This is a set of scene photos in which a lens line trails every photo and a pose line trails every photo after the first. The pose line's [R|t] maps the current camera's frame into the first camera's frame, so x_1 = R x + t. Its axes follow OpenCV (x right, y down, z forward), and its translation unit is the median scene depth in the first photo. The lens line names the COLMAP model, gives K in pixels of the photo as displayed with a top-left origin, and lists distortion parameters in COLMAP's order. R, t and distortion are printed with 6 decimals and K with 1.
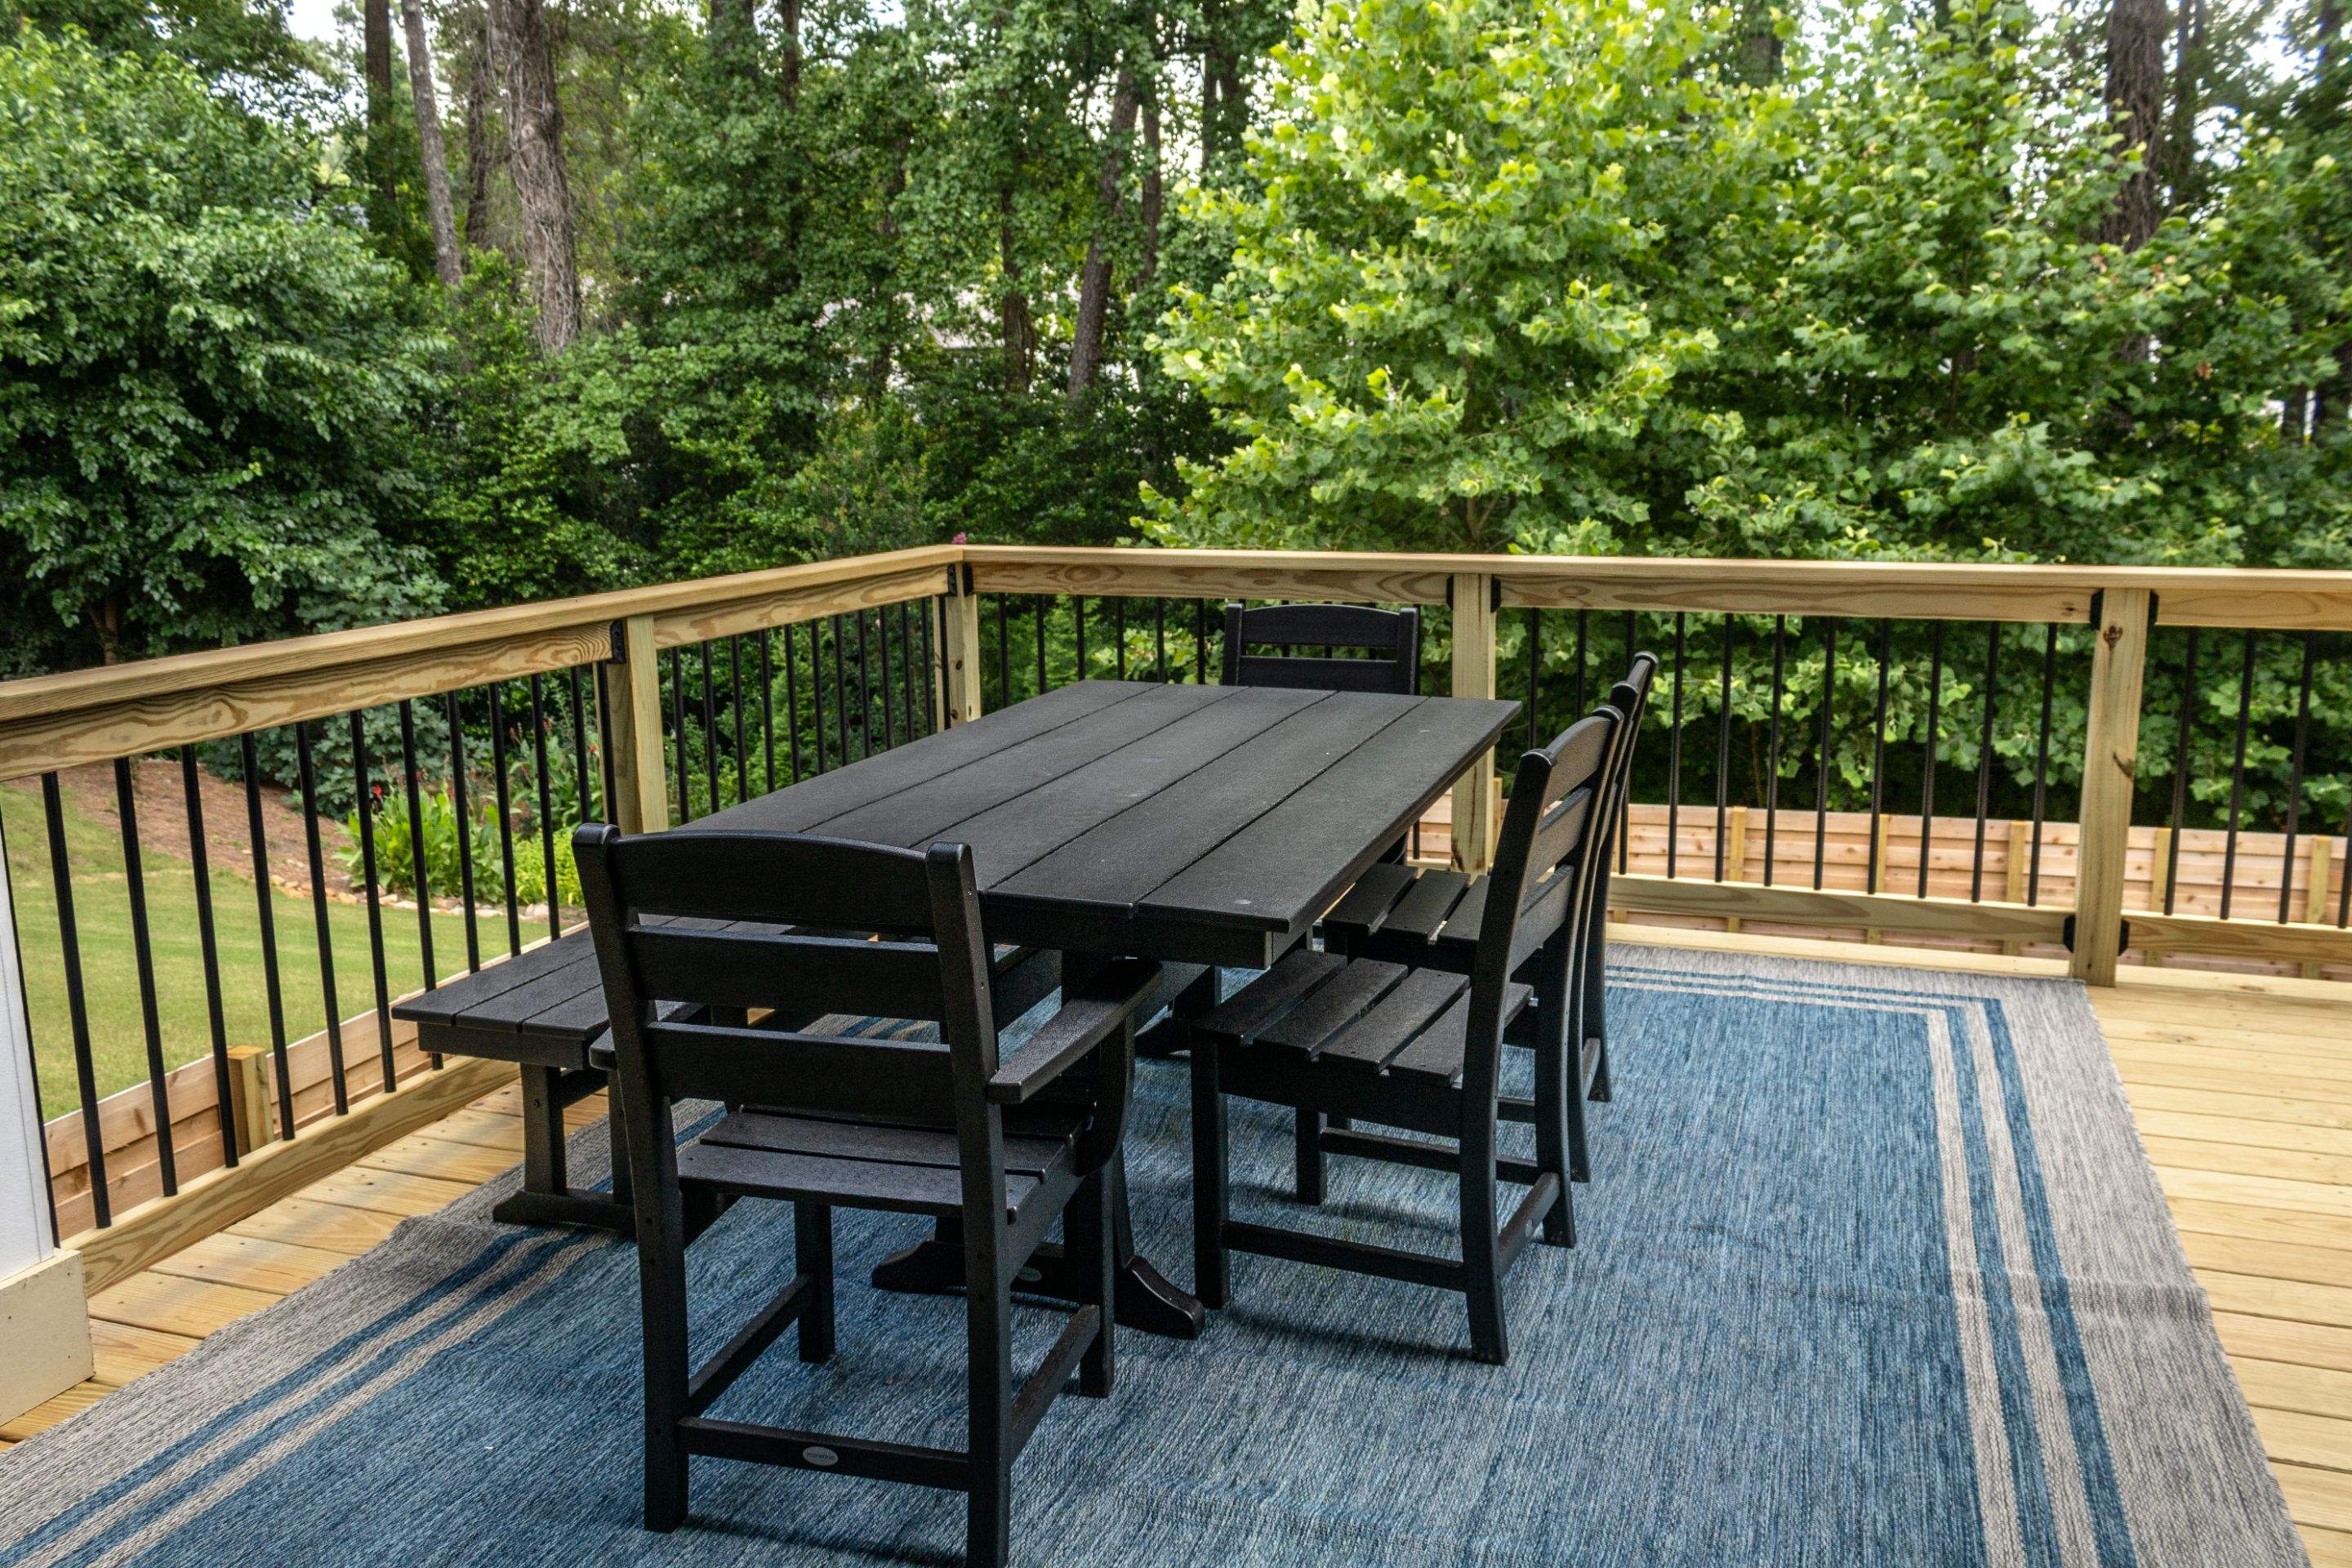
lens RADIAL K [[1922.3, 0, 1205.4], [0, 1922.3, 796.7], [0, 0, 1]] dist [0.027148, -0.004340]
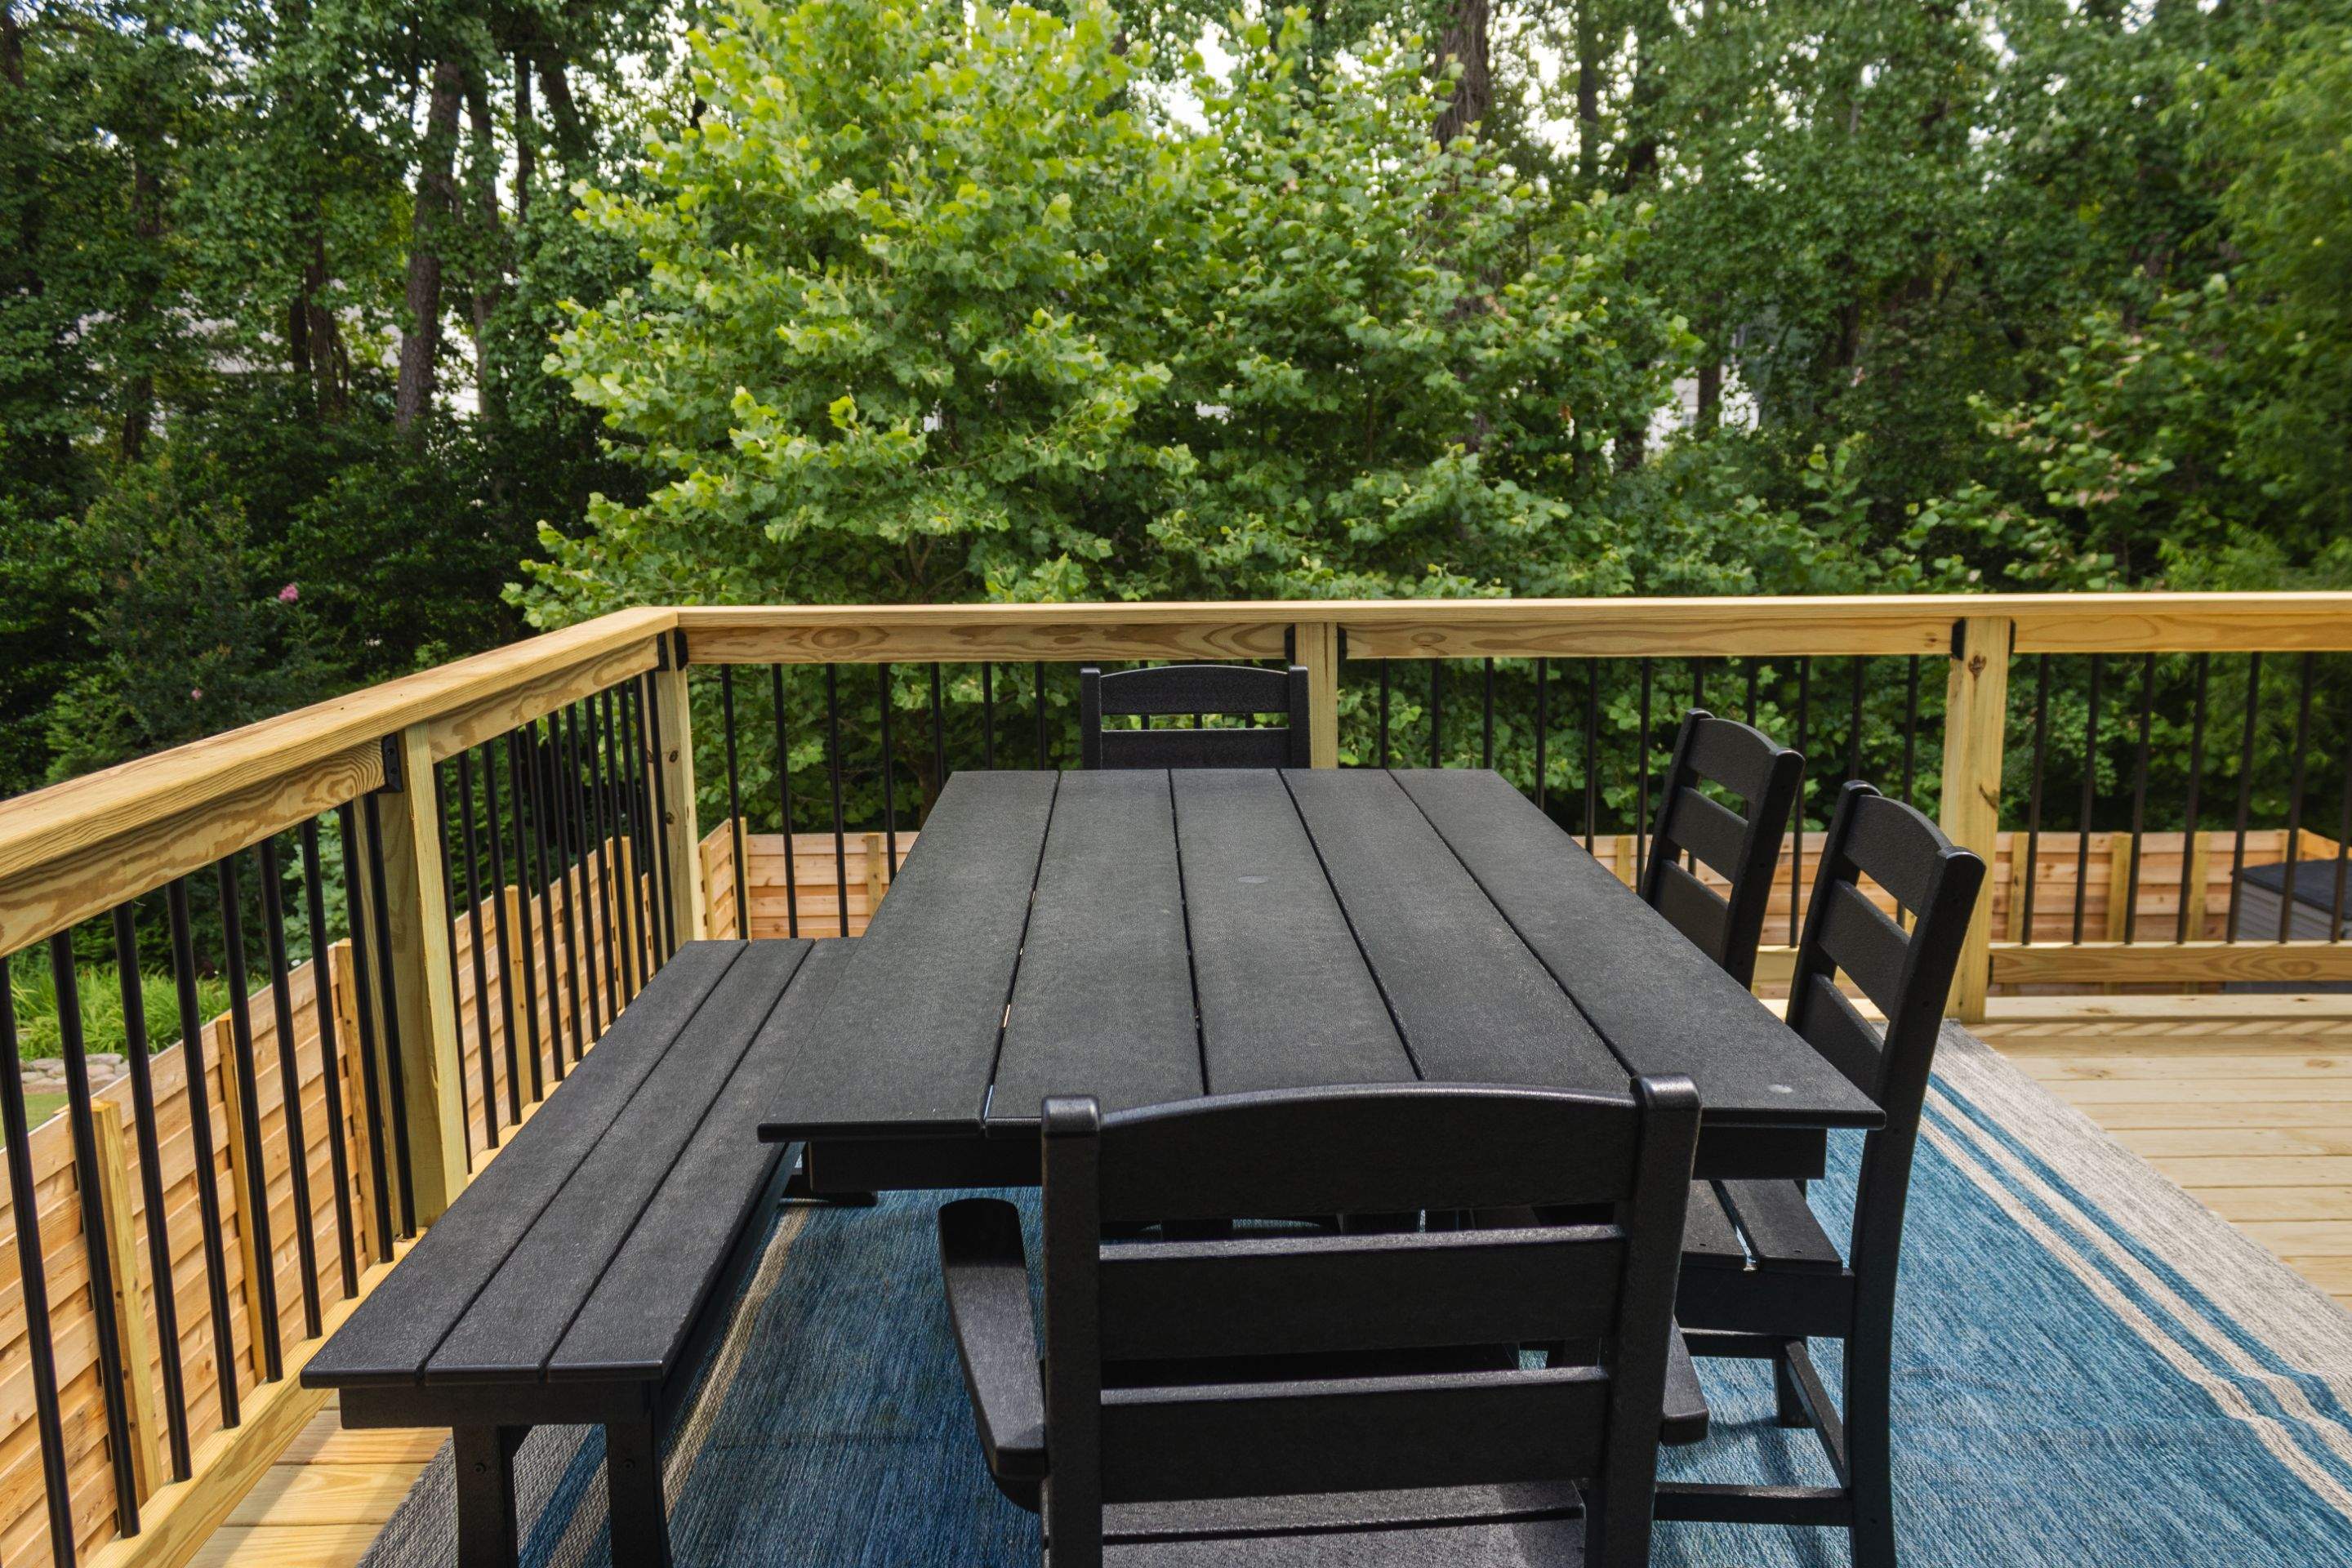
lens RADIAL K [[1922.3, 0, 1133.8], [0, 1922.3, 823.9], [0, 0, 1]] dist [0.027148, -0.004340]
pose [[0.940528, -0.067199, 0.333005, -0.094789], [0.068595, 0.997616, 0.007577, -0.014653], [-0.332720, 0.015716, 0.942895, 0.080032]]
